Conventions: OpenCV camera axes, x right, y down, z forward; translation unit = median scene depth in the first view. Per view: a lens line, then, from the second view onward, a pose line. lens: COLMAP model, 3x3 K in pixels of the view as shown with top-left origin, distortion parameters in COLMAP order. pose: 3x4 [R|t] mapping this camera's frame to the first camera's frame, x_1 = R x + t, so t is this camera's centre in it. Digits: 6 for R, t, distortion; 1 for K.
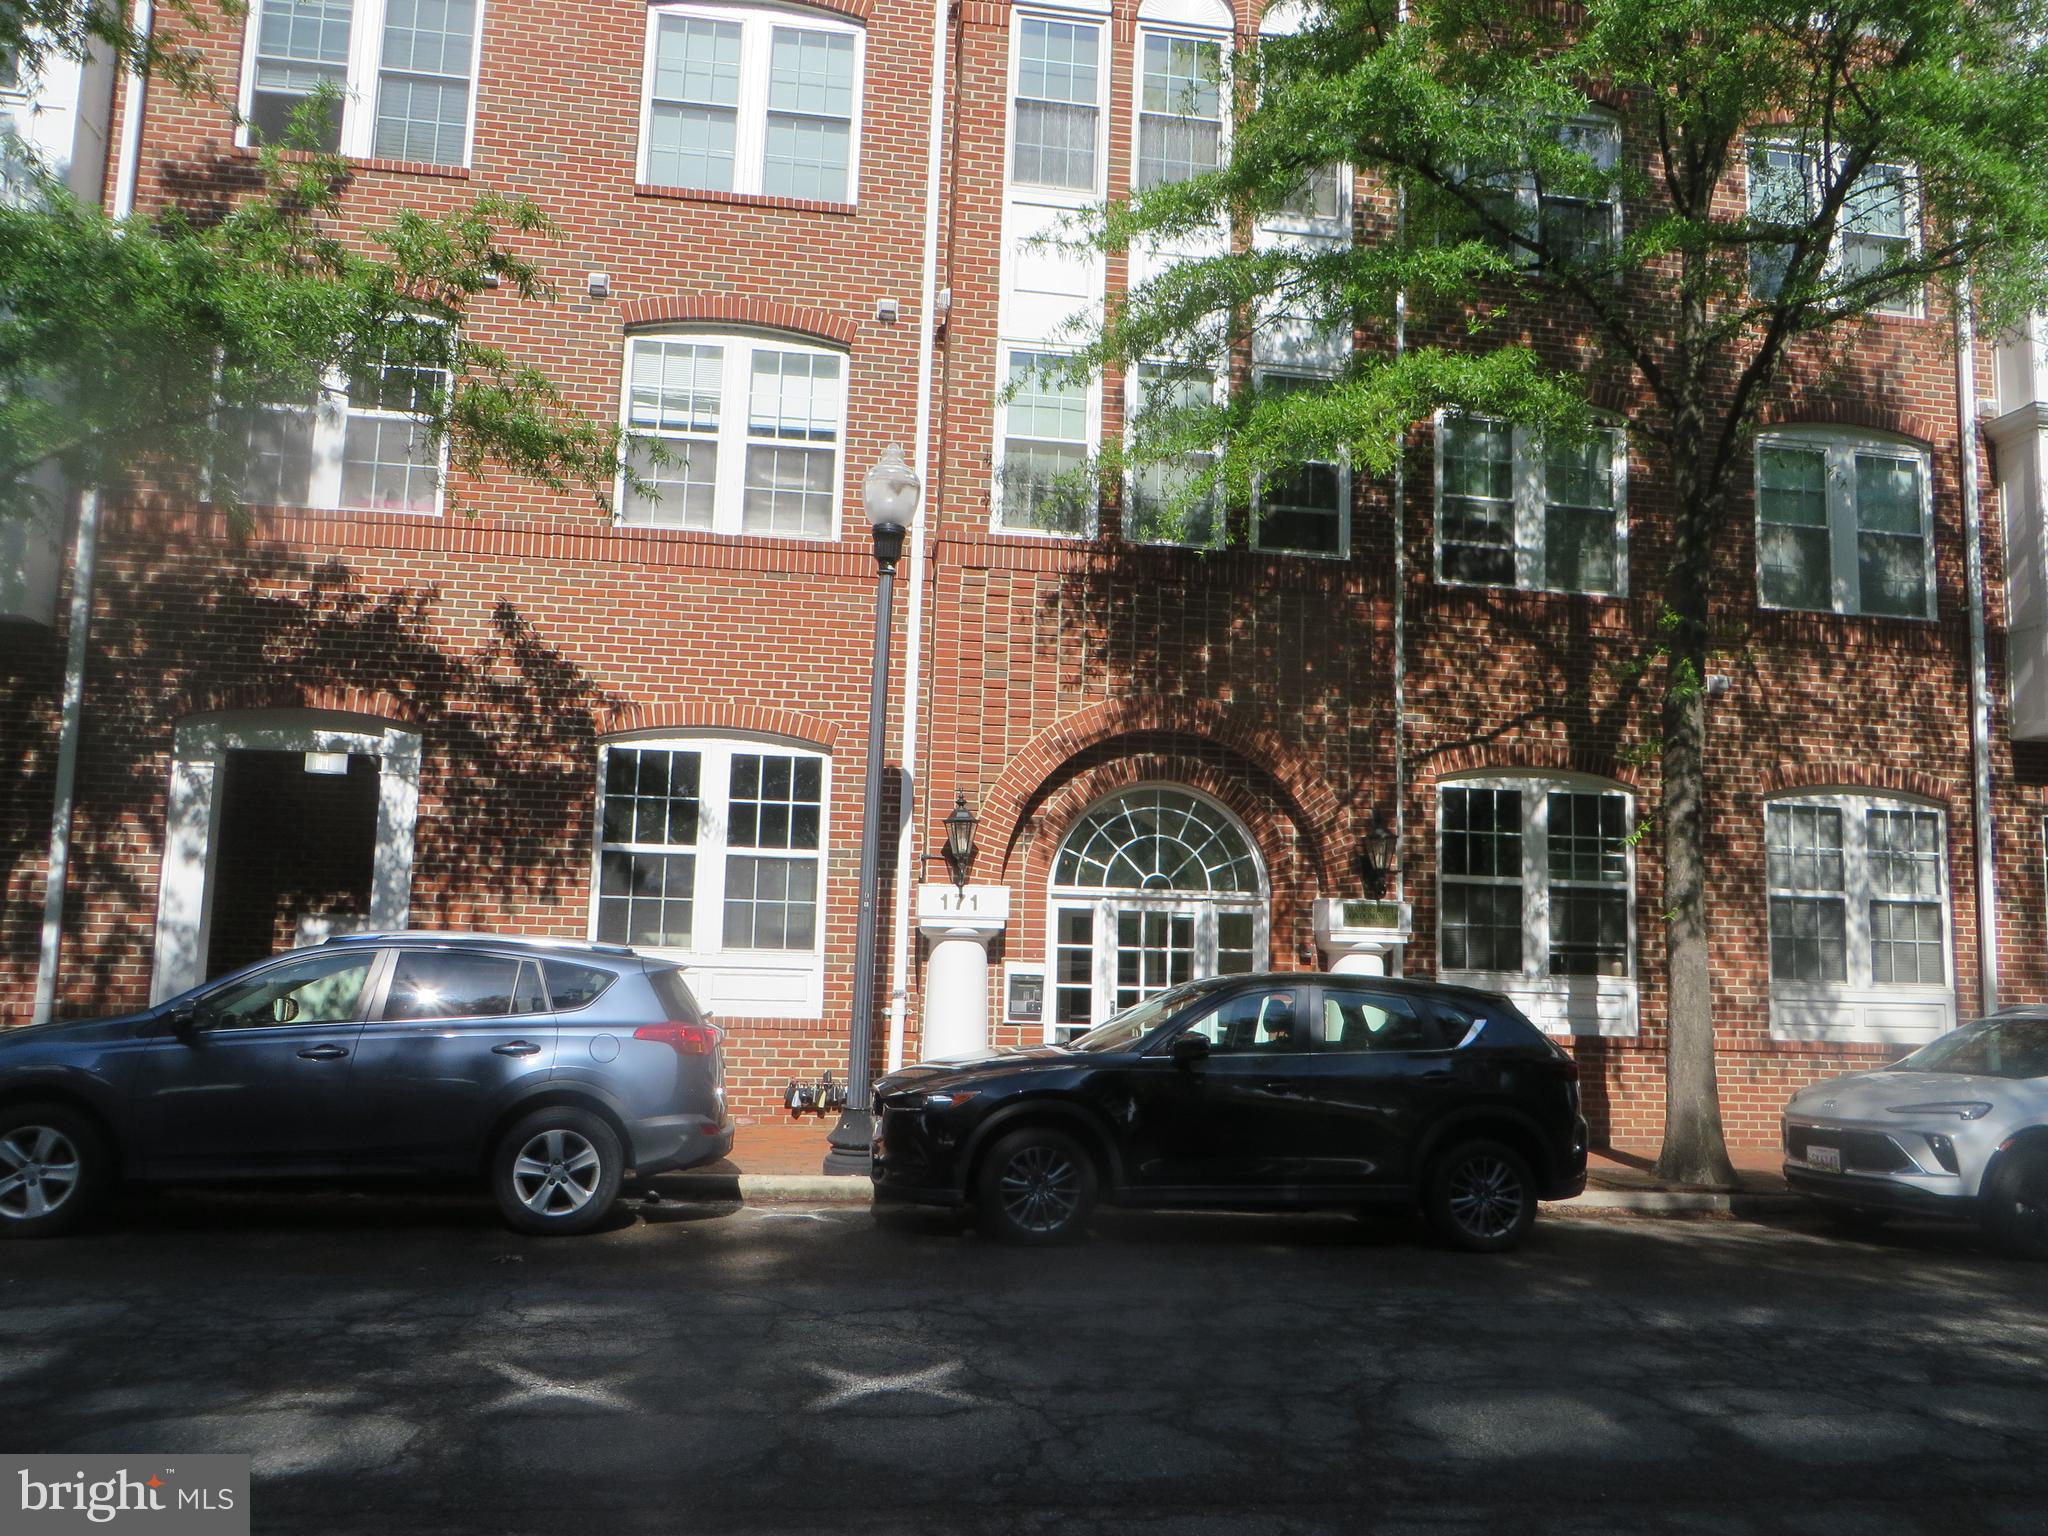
lens RADIAL K [[1541.2, 0, 1026.2], [0, 1541.2, 775.4], [0, 0, 1]] dist [-0.007584, -0.002268]
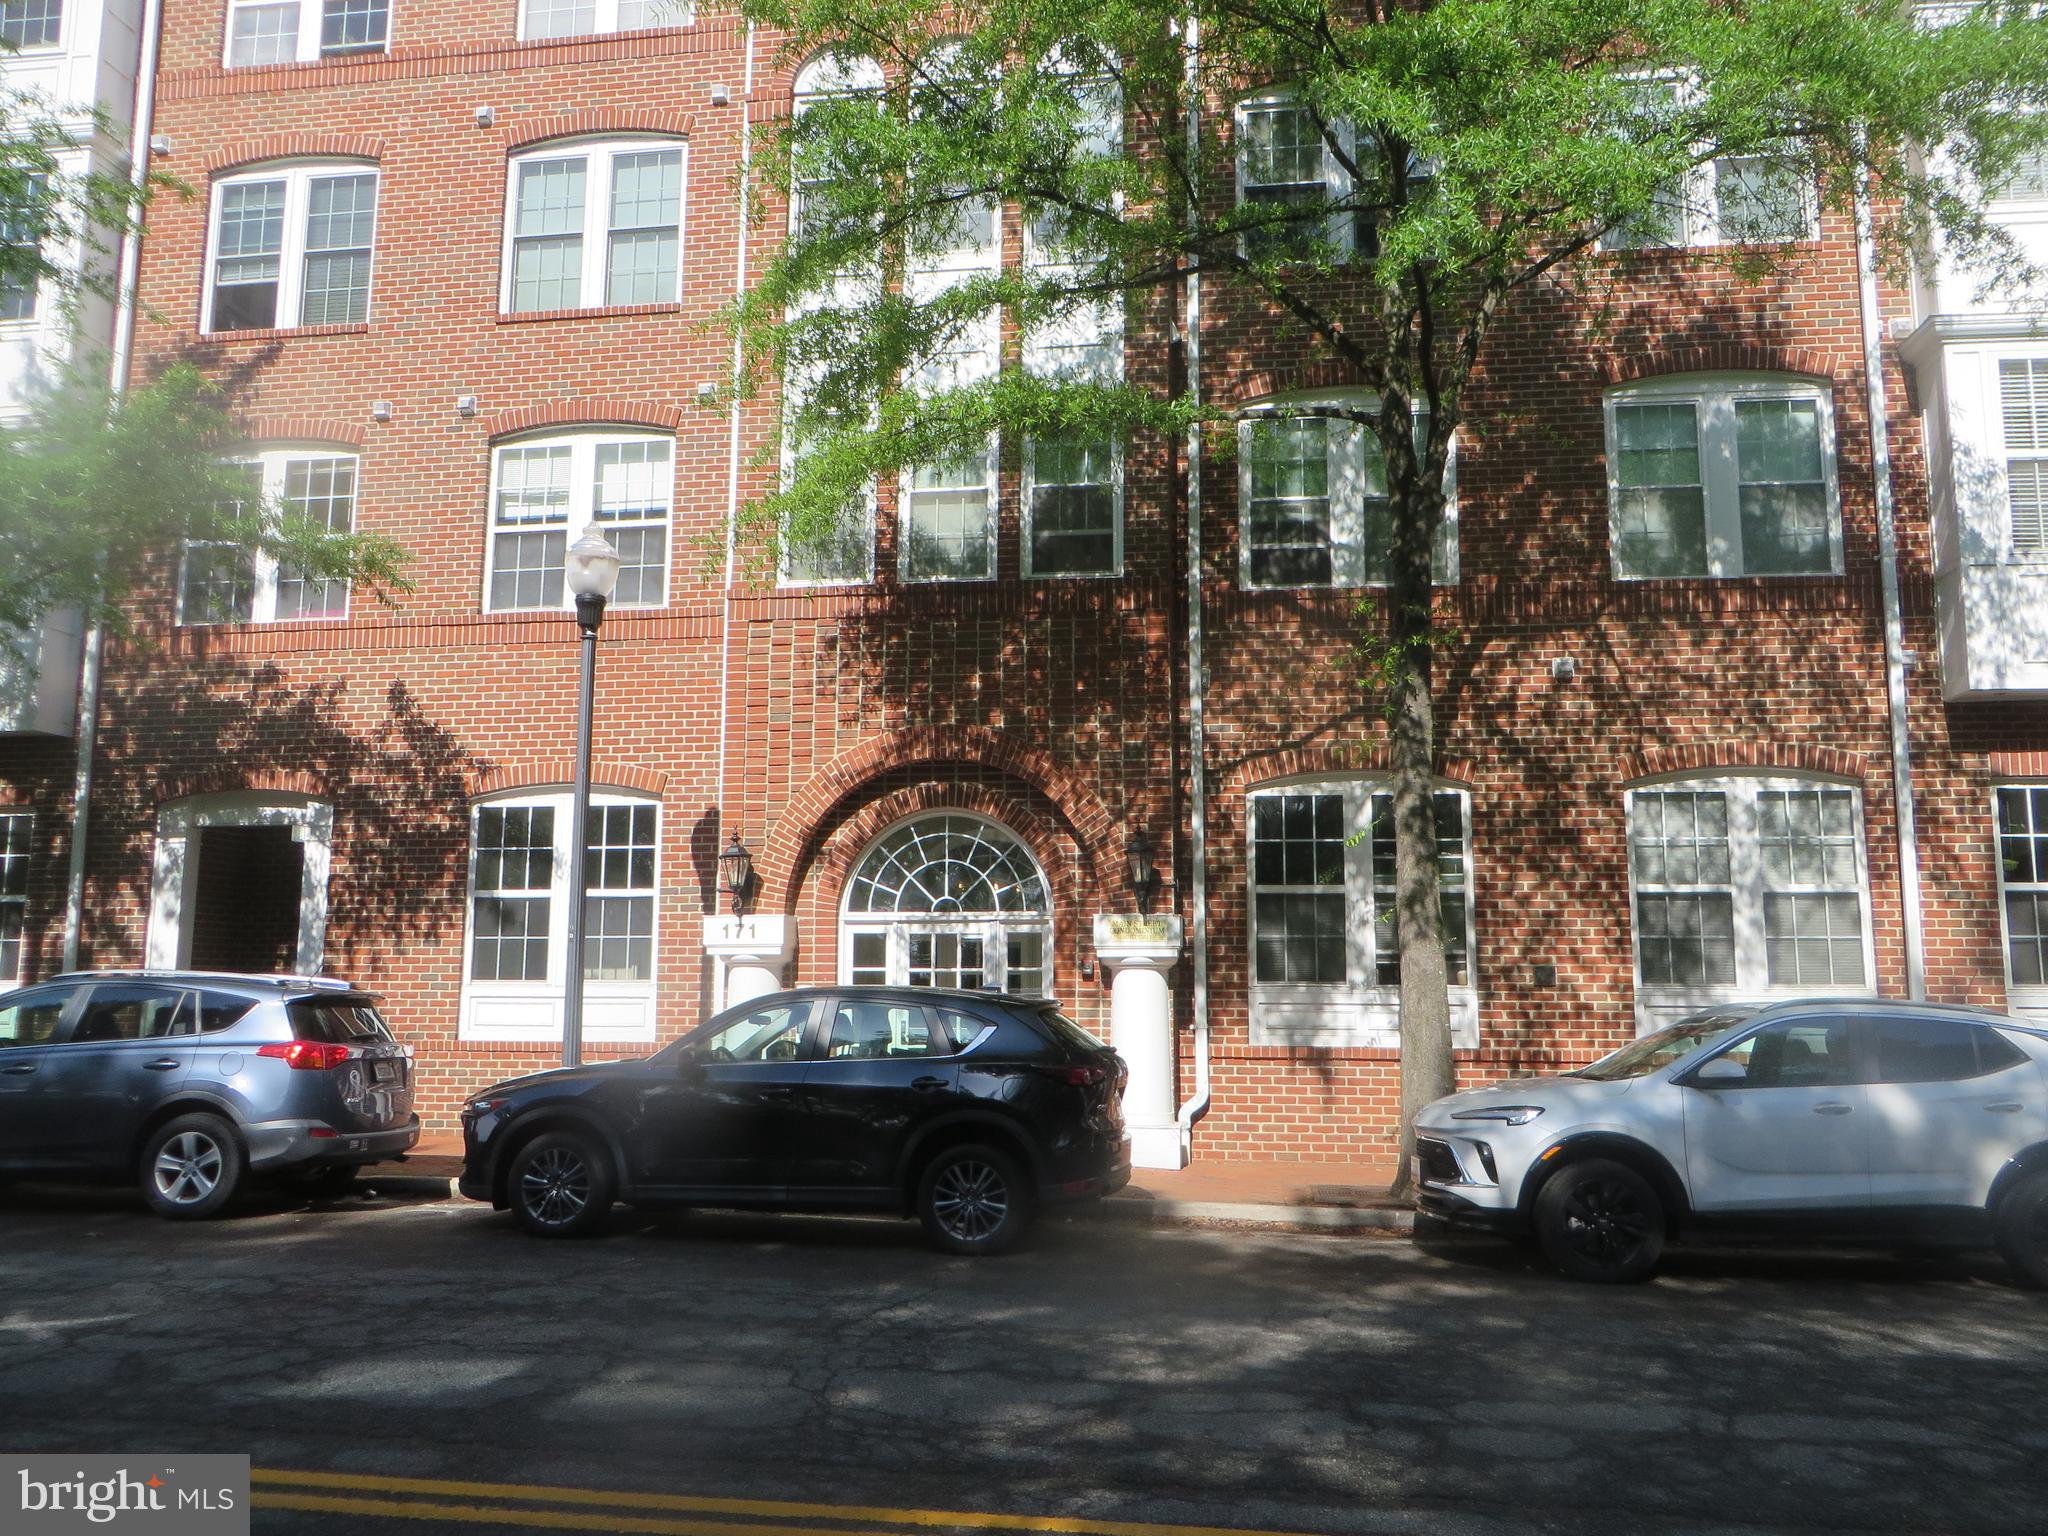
lens RADIAL K [[1541.2, 0, 1031.3], [0, 1541.2, 769.7], [0, 0, 1]] dist [-0.007584, -0.002268]
pose [[0.956964, -0.065997, -0.282601, 0.426727], [0.058114, 0.997654, -0.036196, 0.018861], [0.284327, 0.018216, 0.958554, 0.019851]]
